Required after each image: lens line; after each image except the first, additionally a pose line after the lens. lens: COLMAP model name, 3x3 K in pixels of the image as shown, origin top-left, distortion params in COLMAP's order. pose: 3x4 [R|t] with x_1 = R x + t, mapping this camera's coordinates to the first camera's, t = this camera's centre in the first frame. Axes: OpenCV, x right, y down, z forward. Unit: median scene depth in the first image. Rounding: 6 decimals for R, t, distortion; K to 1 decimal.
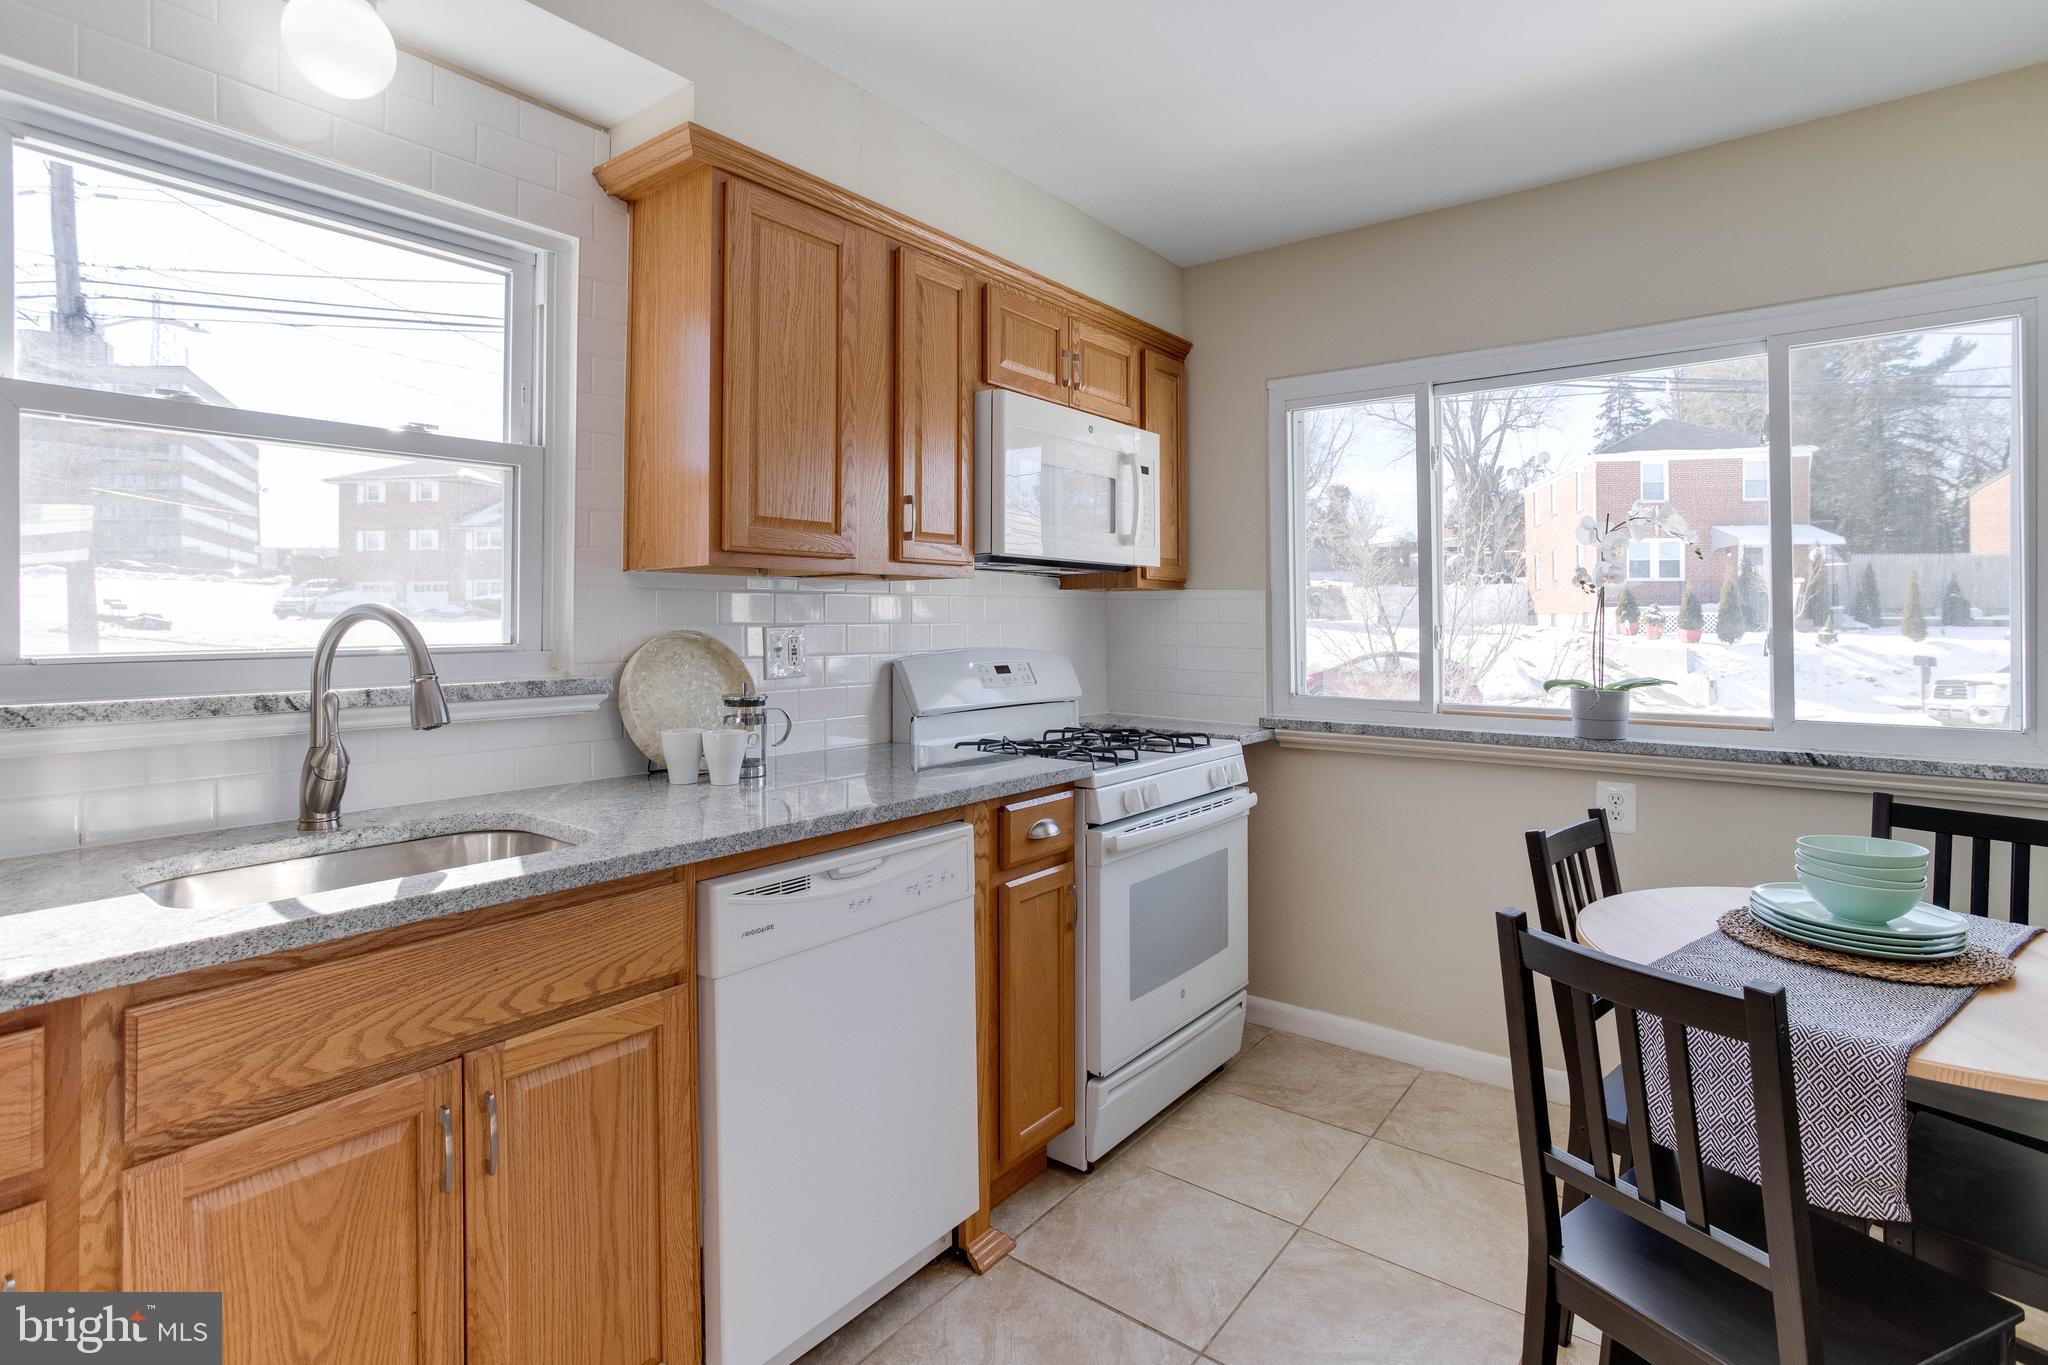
lens RADIAL K [[1023.8, 0, 1027.1], [0, 1023.8, 614.2], [0, 0, 1]] dist [-0.021307, 0.004652]
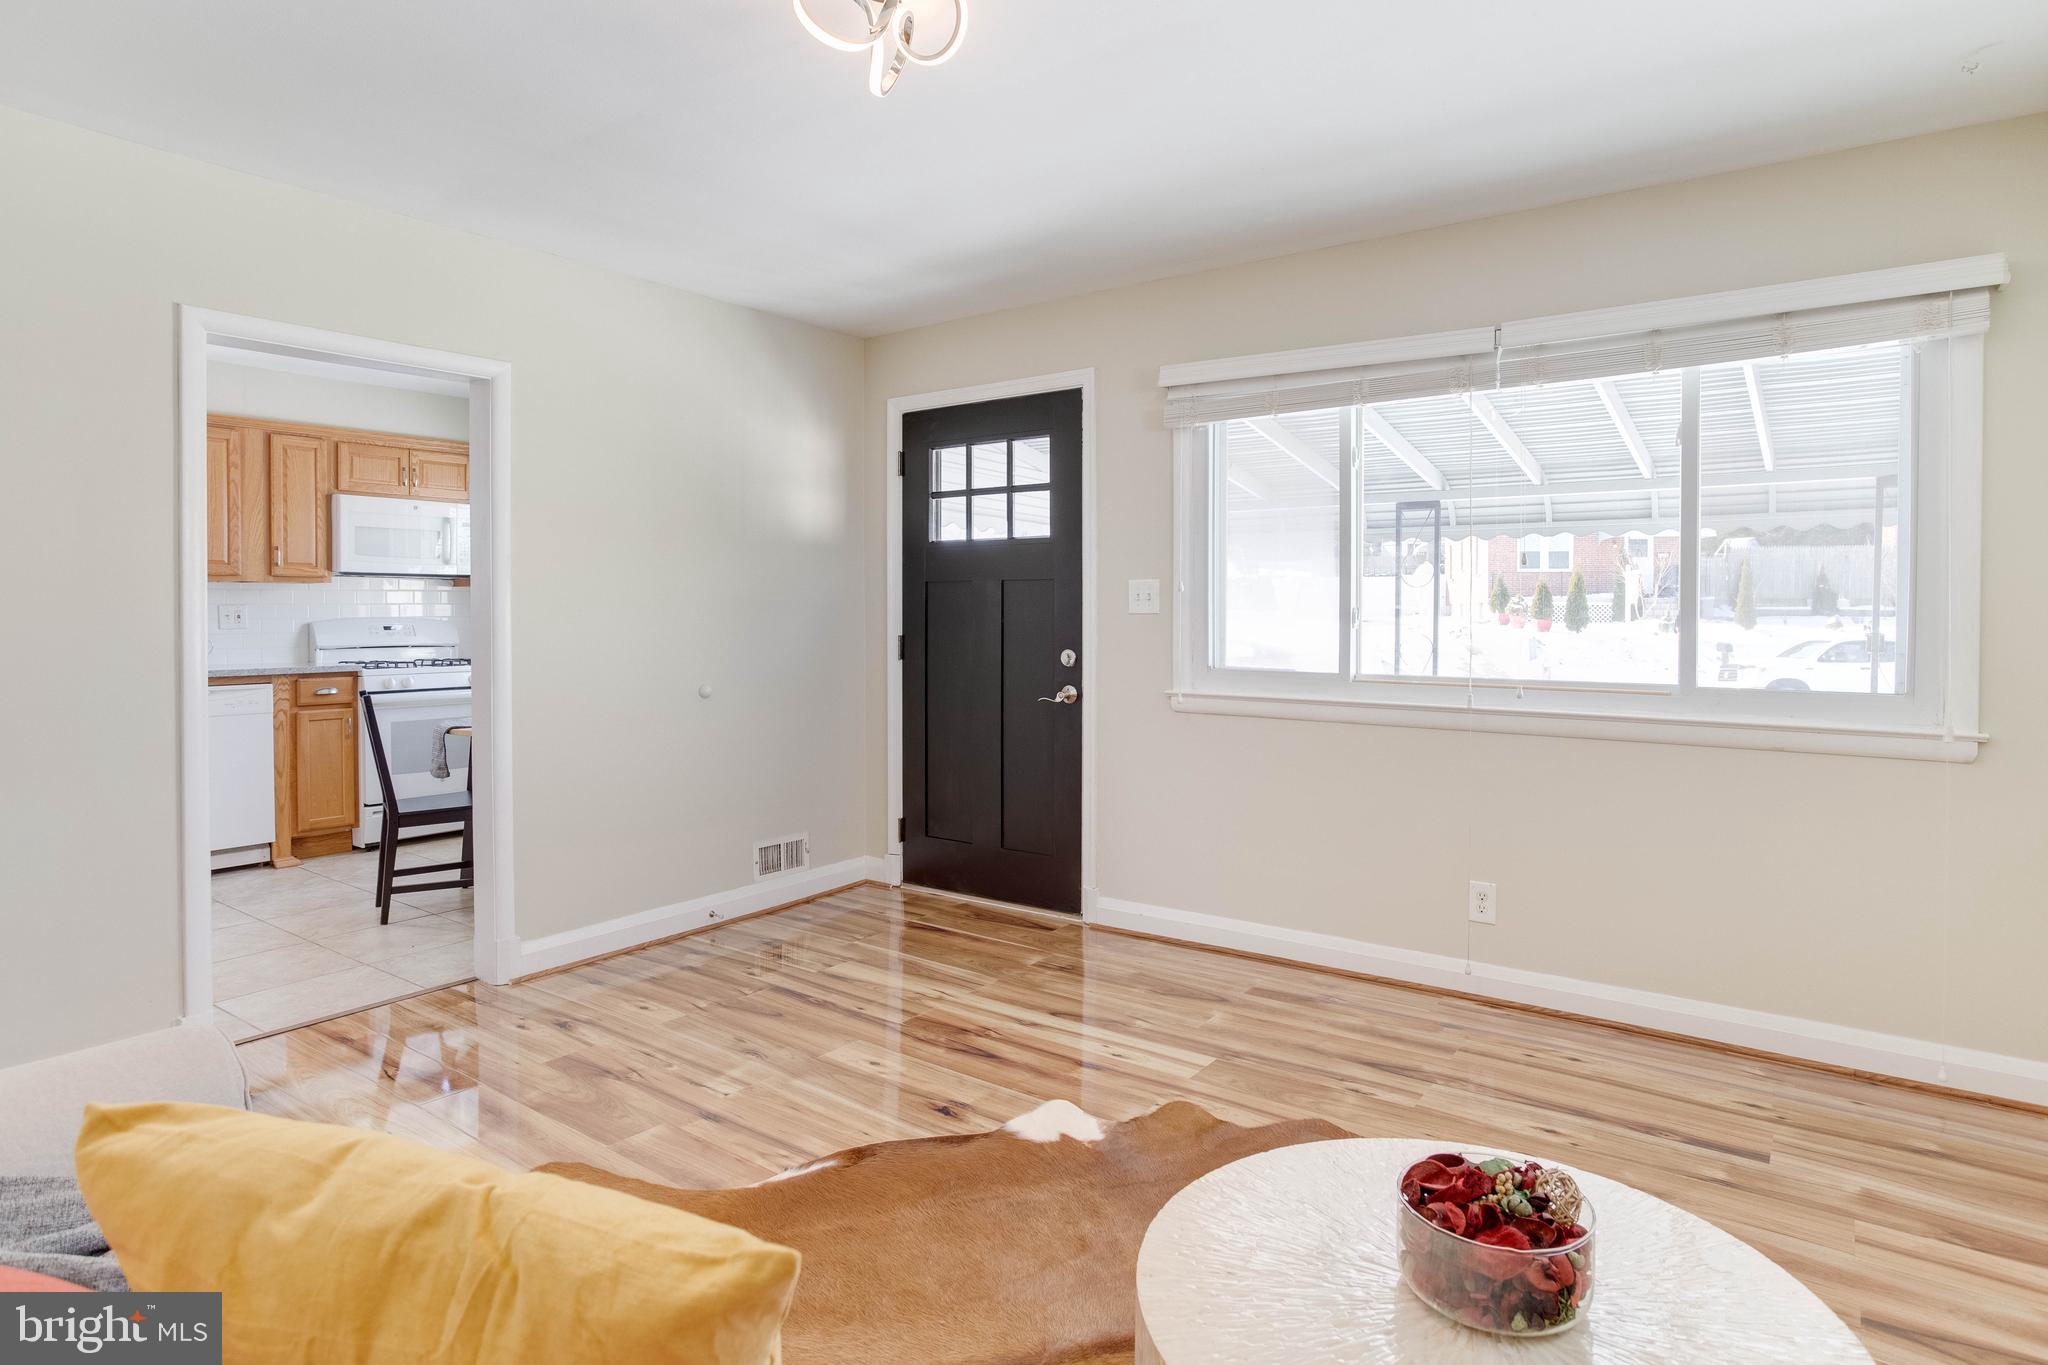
lens RADIAL K [[1053.0, 0, 1025.1], [0, 1053.0, 681.6], [0, 0, 1]] dist [-0.010161, 0.000766]
pose [[0.999981, -0.000842, 0.006129, 0.133033], [0.000395, 0.997371, 0.072457, 0.001170], [-0.006173, -0.072453, 0.997353, -0.116632]]
